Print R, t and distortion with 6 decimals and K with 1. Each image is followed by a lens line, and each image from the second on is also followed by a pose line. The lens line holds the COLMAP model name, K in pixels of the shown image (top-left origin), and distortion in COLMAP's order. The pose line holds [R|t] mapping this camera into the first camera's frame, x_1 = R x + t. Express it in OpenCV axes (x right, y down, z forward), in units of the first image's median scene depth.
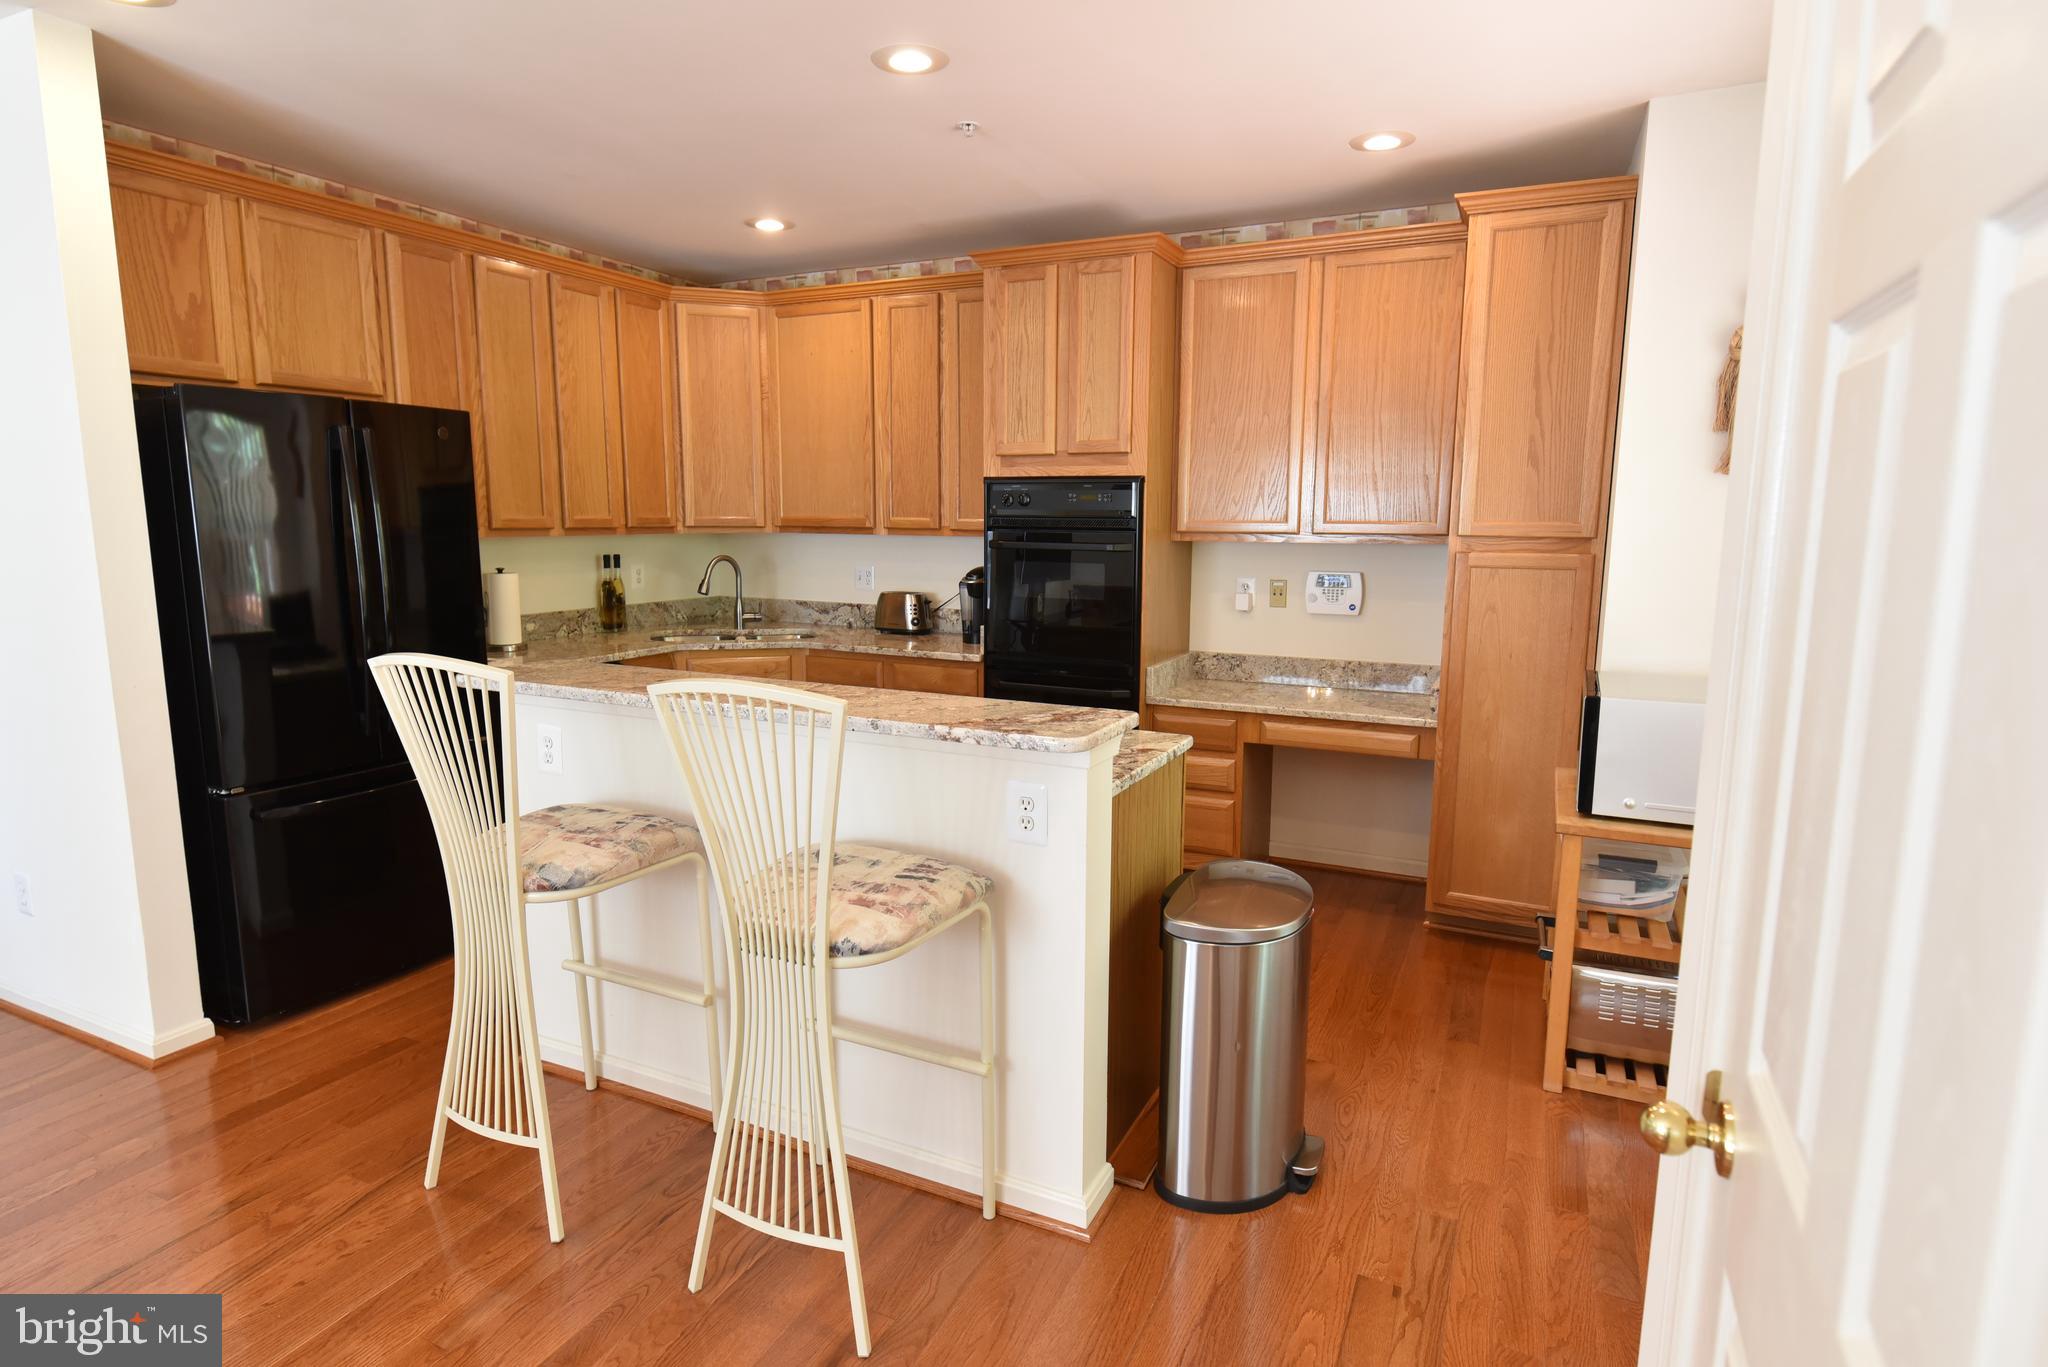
lens RADIAL K [[1084.7, 0, 1021.7], [0, 1084.7, 677.9], [0, 0, 1]] dist [-0.000326, -0.000543]
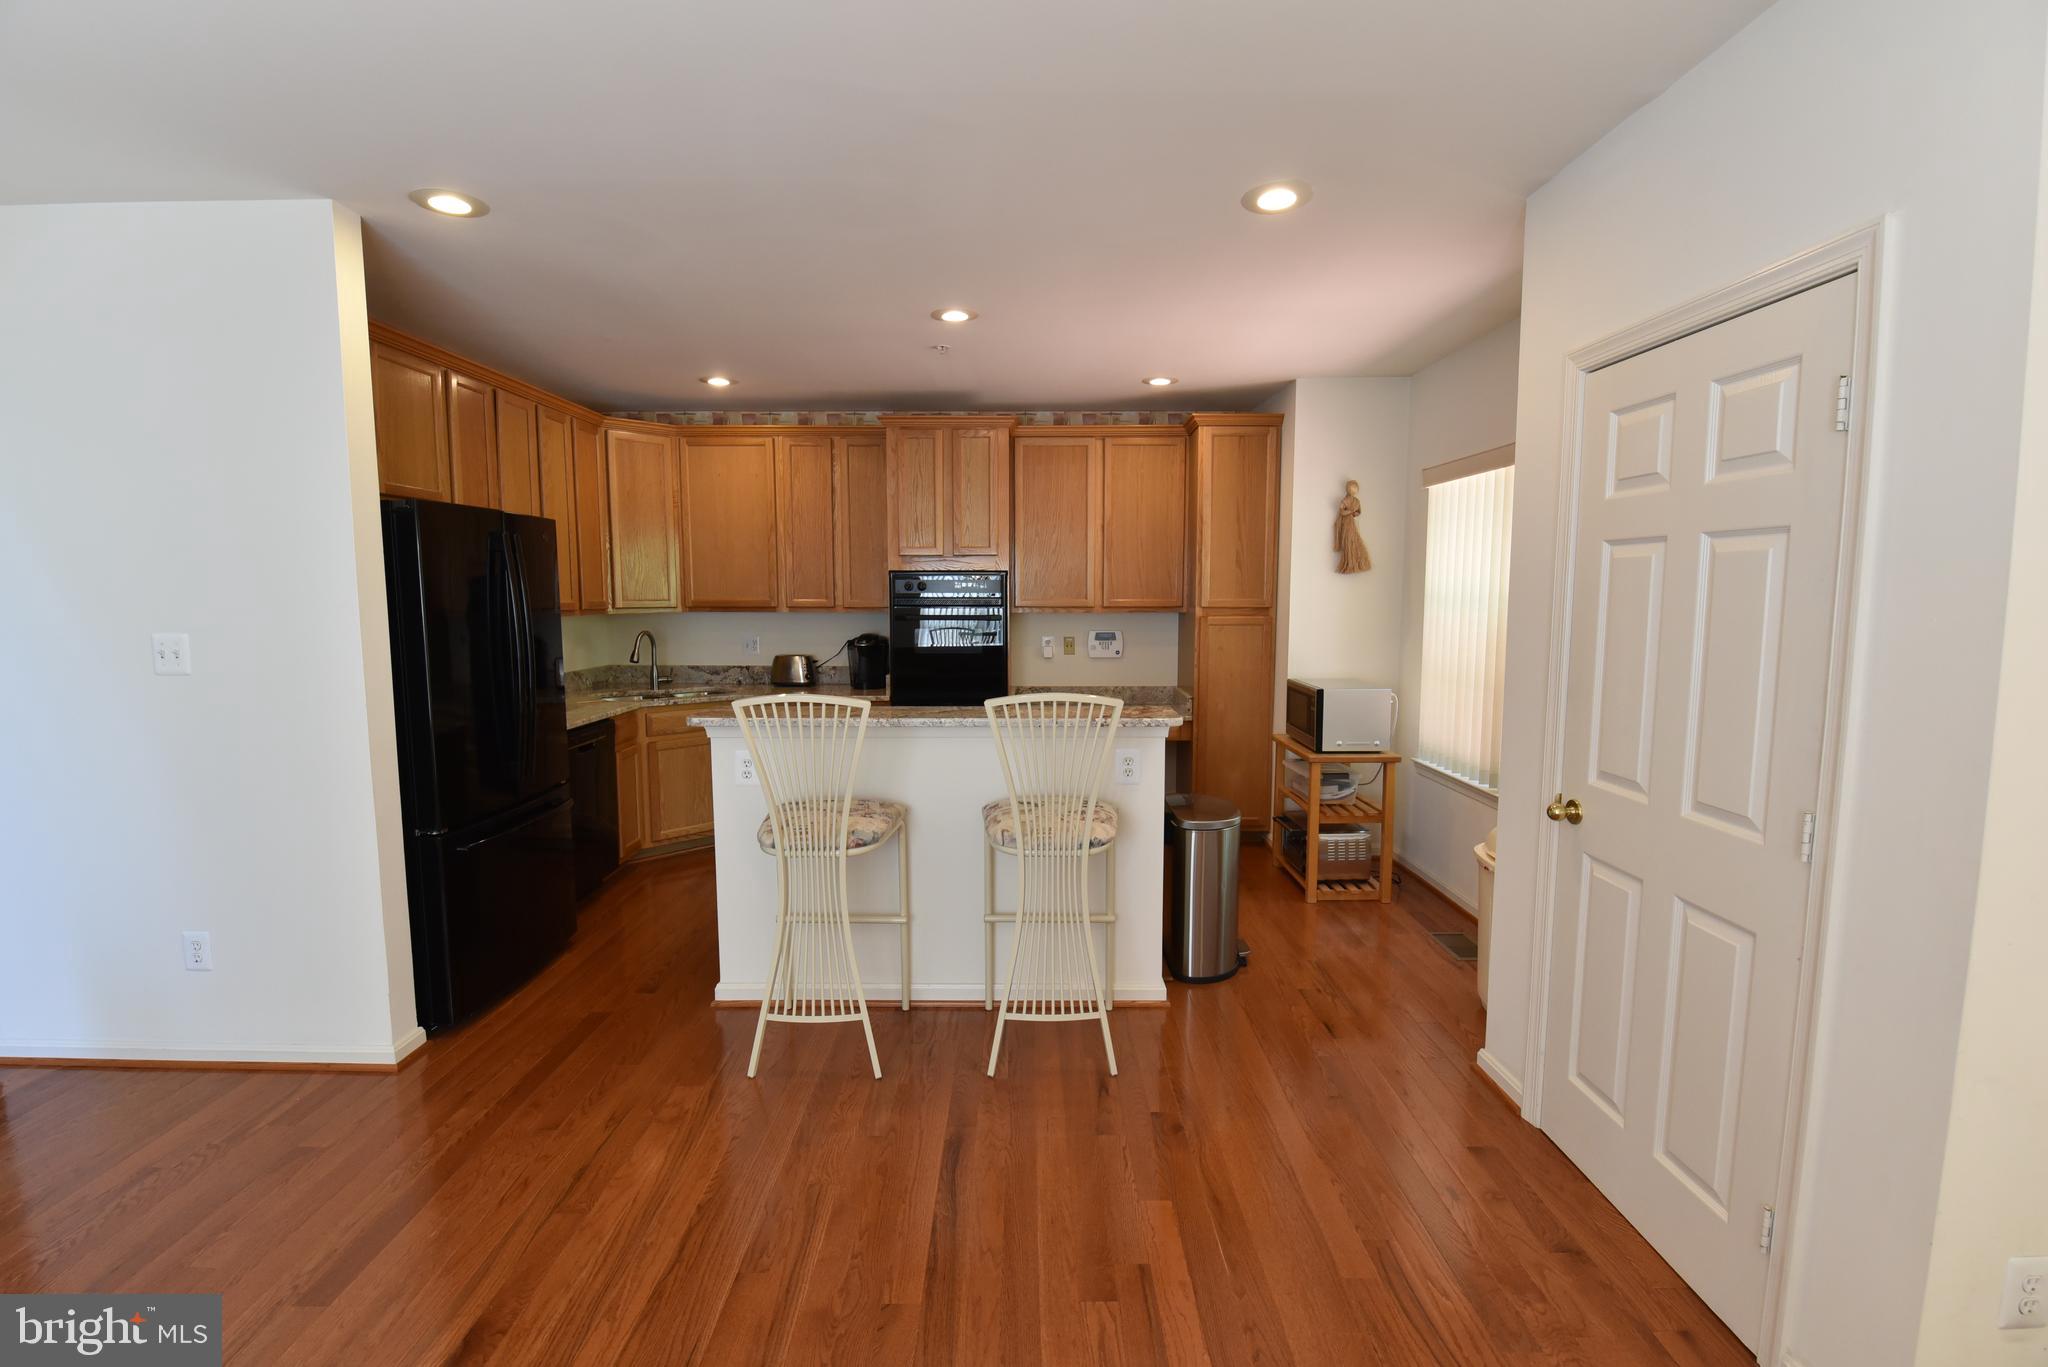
lens RADIAL K [[894.1, 0, 1021.1], [0, 894.1, 680.6], [0, 0, 1]] dist [-0.000085, -0.001069]
pose [[0.902748, -0.048746, 0.427399, -0.489626], [0.070363, 0.996910, -0.034920, 0.015212], [-0.424377, 0.061597, 0.903388, -0.159931]]
